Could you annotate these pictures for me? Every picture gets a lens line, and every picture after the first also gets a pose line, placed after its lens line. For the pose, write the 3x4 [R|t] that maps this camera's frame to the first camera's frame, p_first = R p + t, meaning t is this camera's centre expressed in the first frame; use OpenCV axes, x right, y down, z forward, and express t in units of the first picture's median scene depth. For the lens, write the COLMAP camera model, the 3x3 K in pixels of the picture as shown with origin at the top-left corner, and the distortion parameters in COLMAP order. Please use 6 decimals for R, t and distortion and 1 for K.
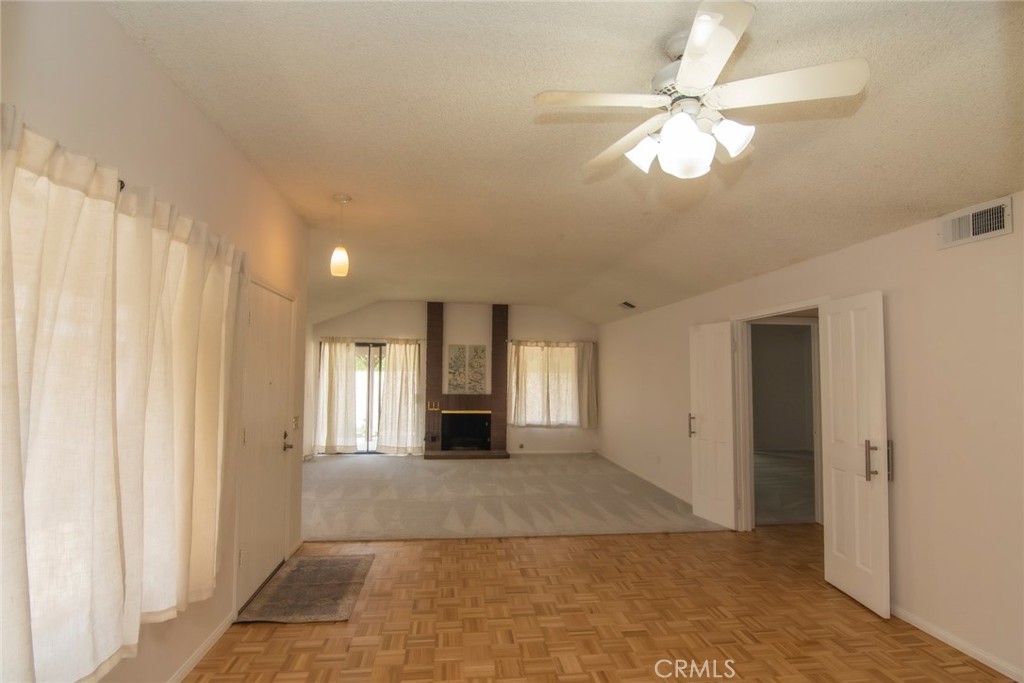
lens RADIAL K [[504.6, 0, 508.7], [0, 504.6, 347.2], [0, 0, 1]] dist [-0.017273, -0.003750]
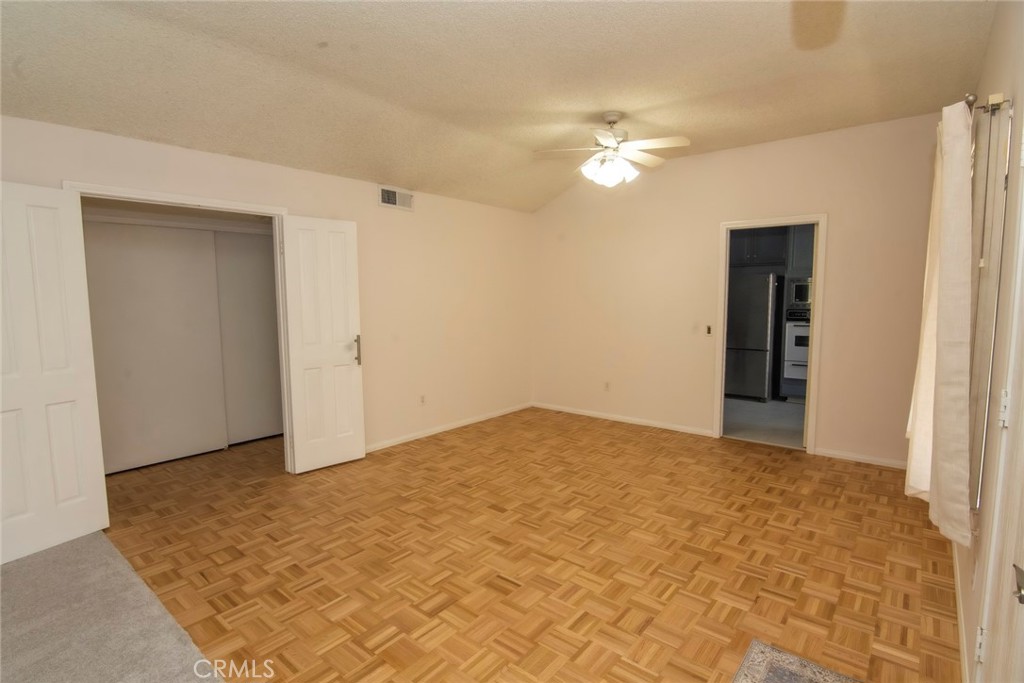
lens RADIAL K [[504.6, 0, 508.9], [0, 504.6, 343.1], [0, 0, 1]] dist [-0.017273, -0.003750]
pose [[-0.689454, -0.075019, 0.720434, -0.524375], [-0.040896, 0.997067, 0.064687, 0.103475], [-0.723174, 0.015136, -0.690500, 1.619692]]
